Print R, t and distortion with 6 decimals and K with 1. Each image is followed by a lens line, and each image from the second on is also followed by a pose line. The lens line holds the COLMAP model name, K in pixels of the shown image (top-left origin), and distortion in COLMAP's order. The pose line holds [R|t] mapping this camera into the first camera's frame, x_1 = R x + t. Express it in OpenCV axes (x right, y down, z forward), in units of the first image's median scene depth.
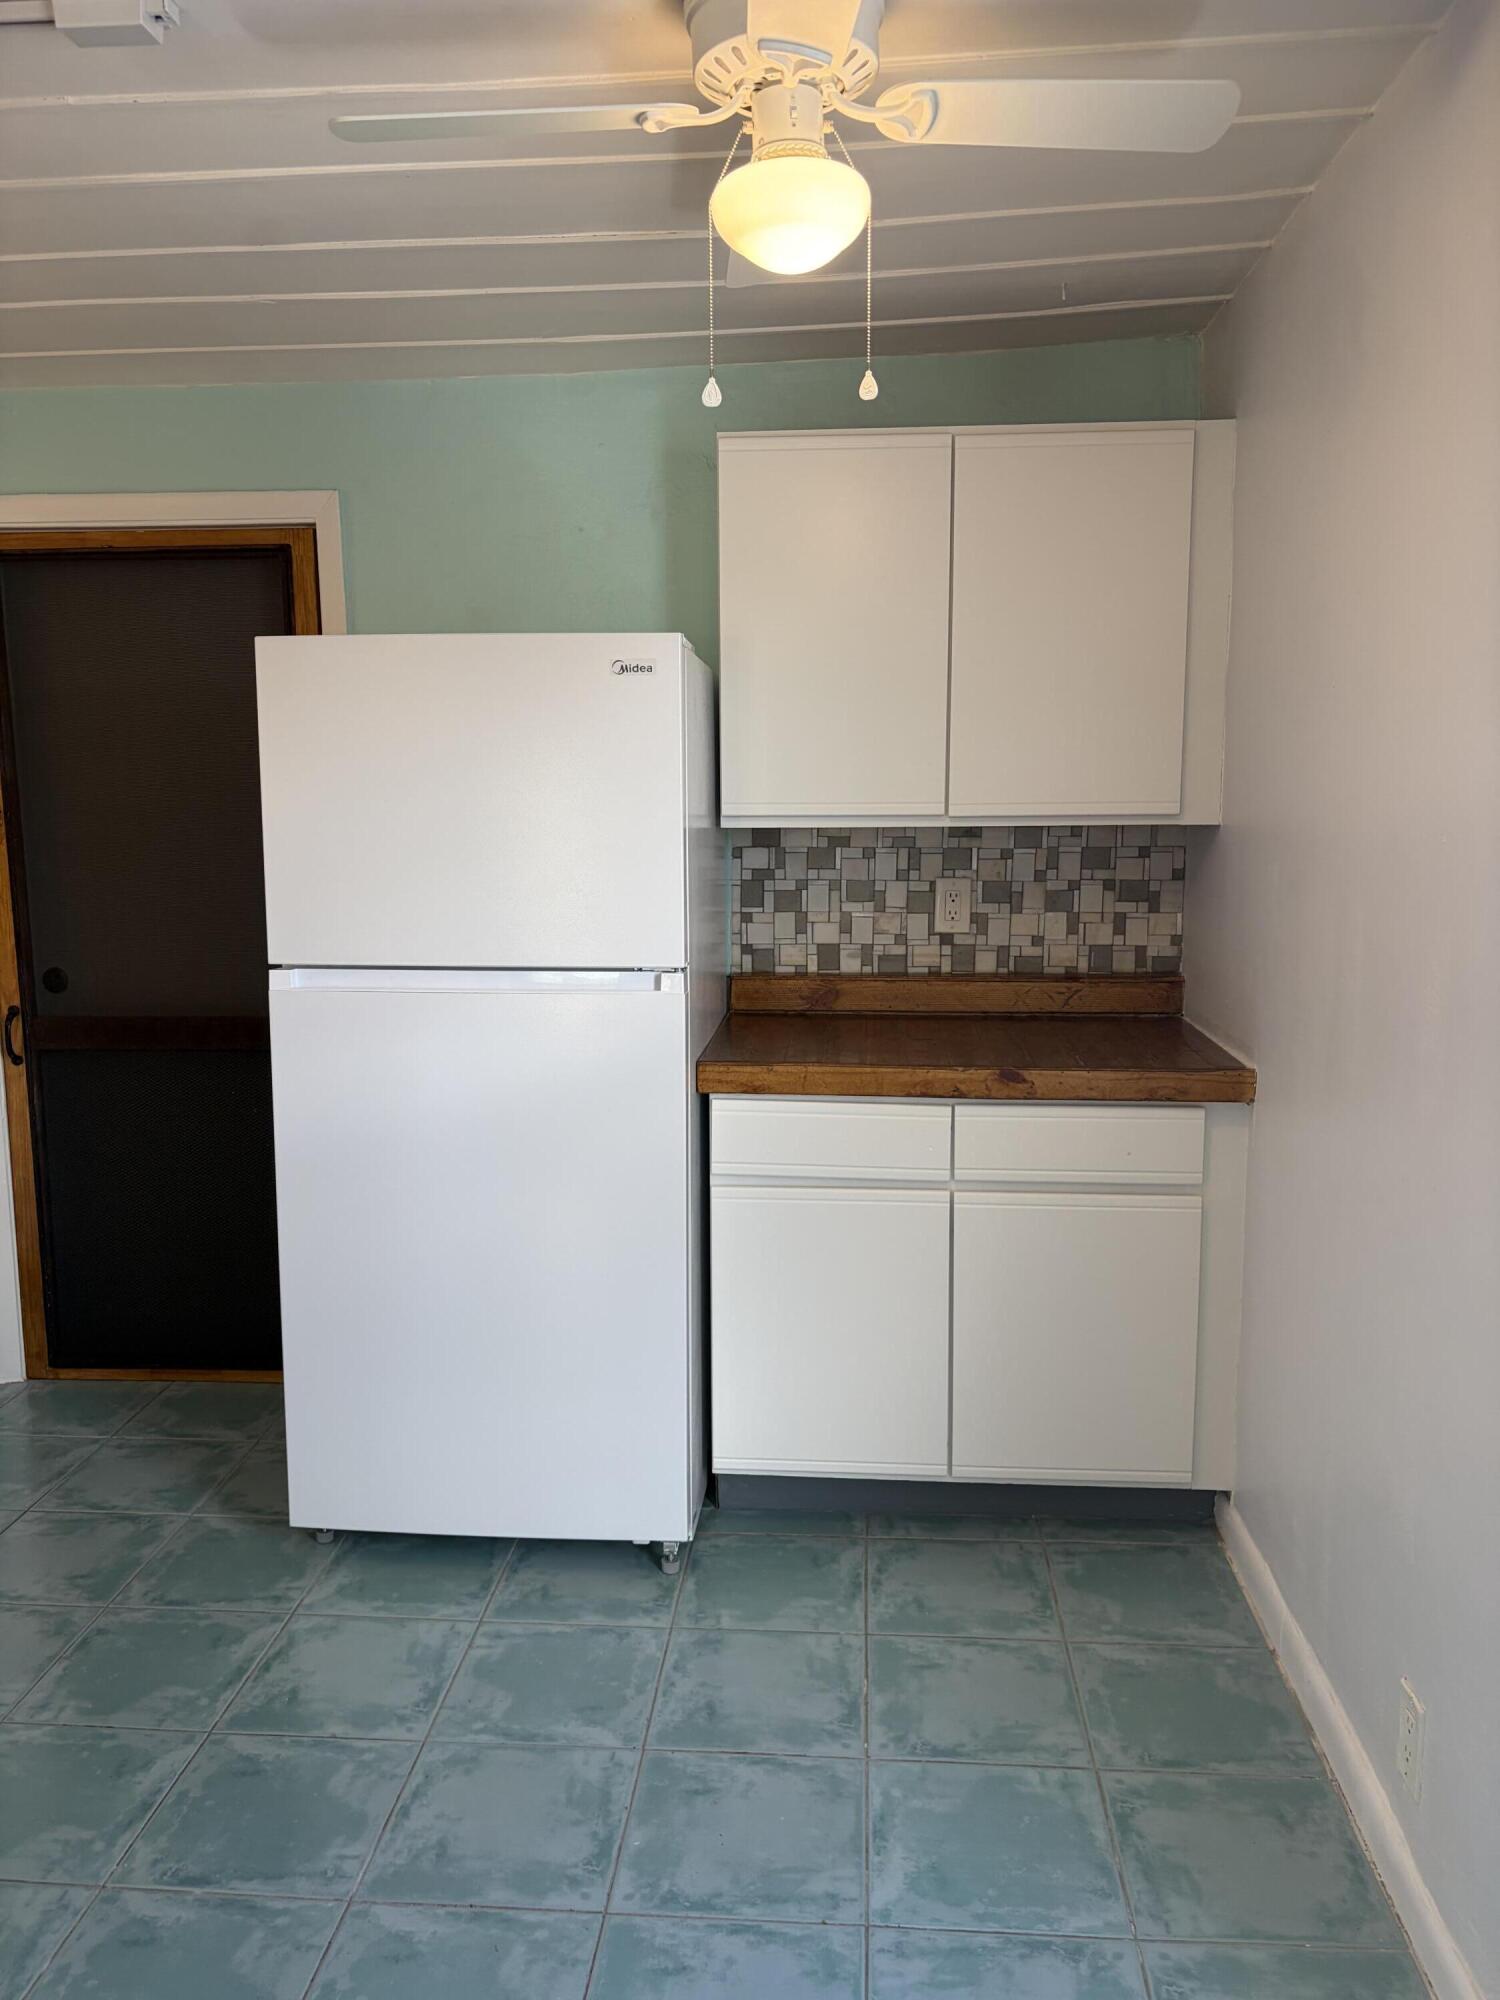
lens RADIAL K [[1518.6, 0, 750.2], [0, 1518.6, 999.4], [0, 0, 1]] dist [0.038304, -0.037361]
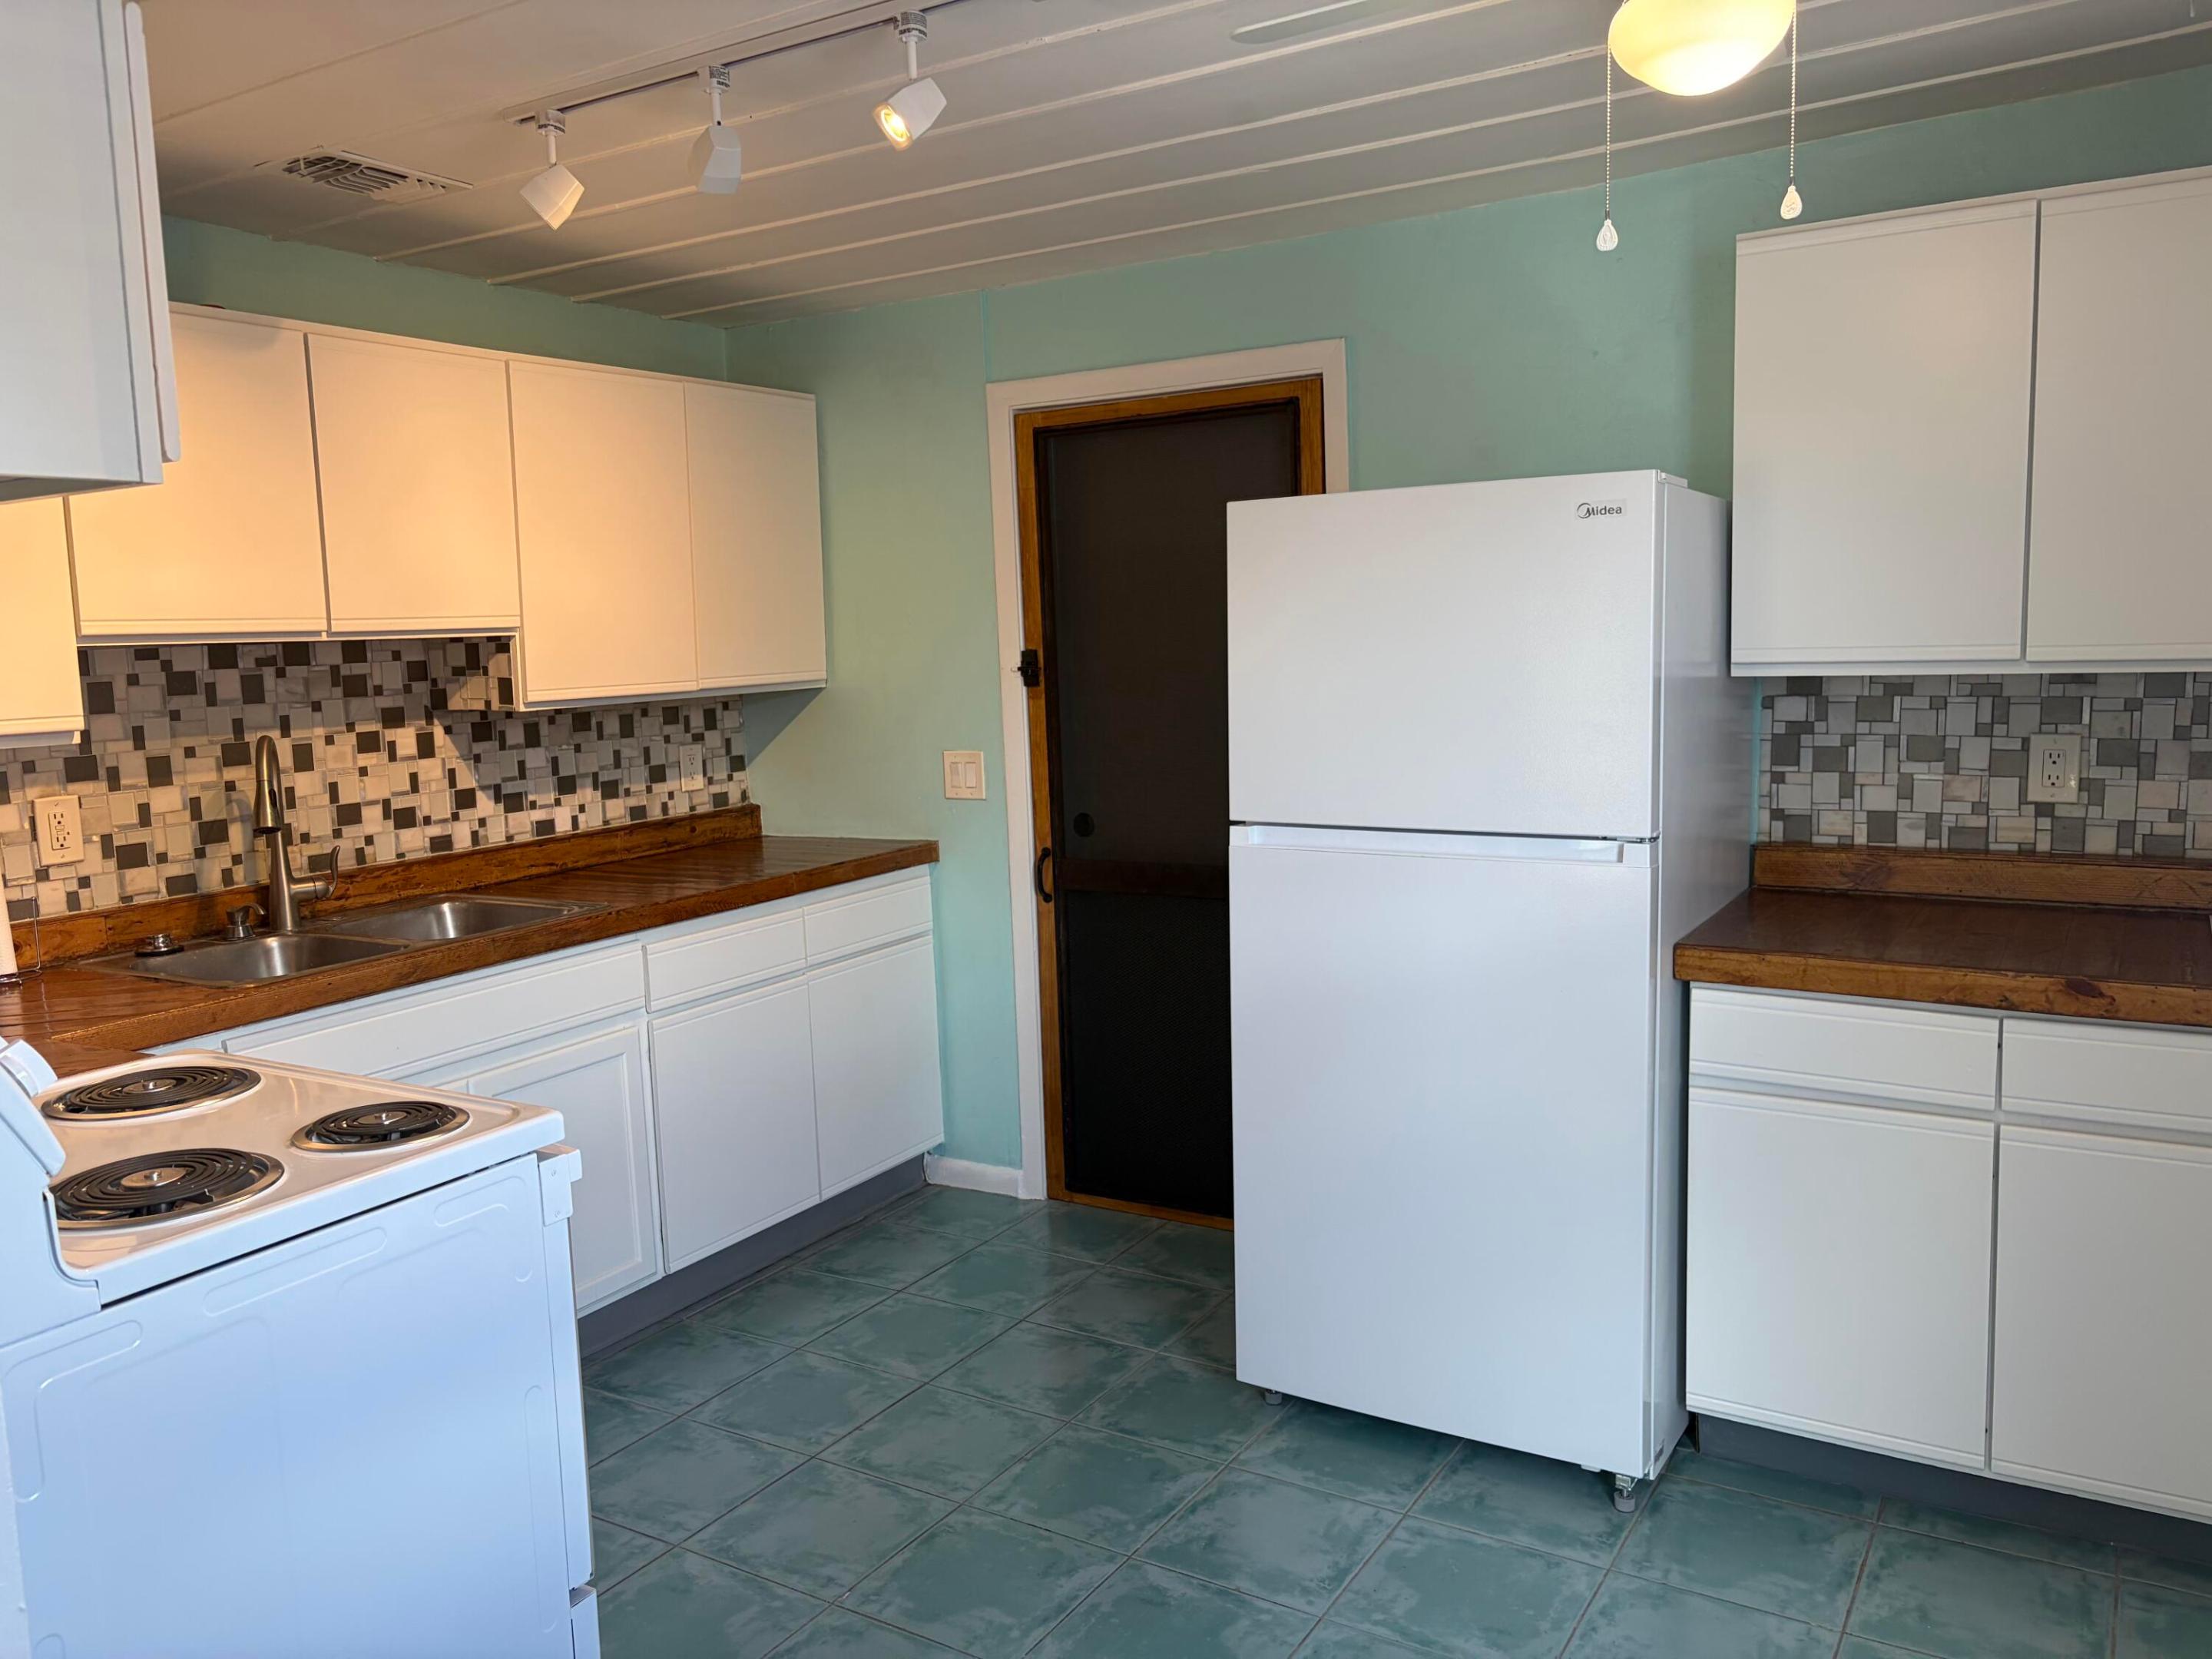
lens RADIAL K [[1679.6, 0, 1091.0], [0, 1679.6, 813.4], [0, 0, 1]] dist [0.038304, -0.037361]
pose [[0.885179, 0.028625, -0.464369, 0.119672], [-0.036316, 0.999311, -0.007624, -0.015354], [0.463831, 0.023613, 0.885609, -0.036653]]
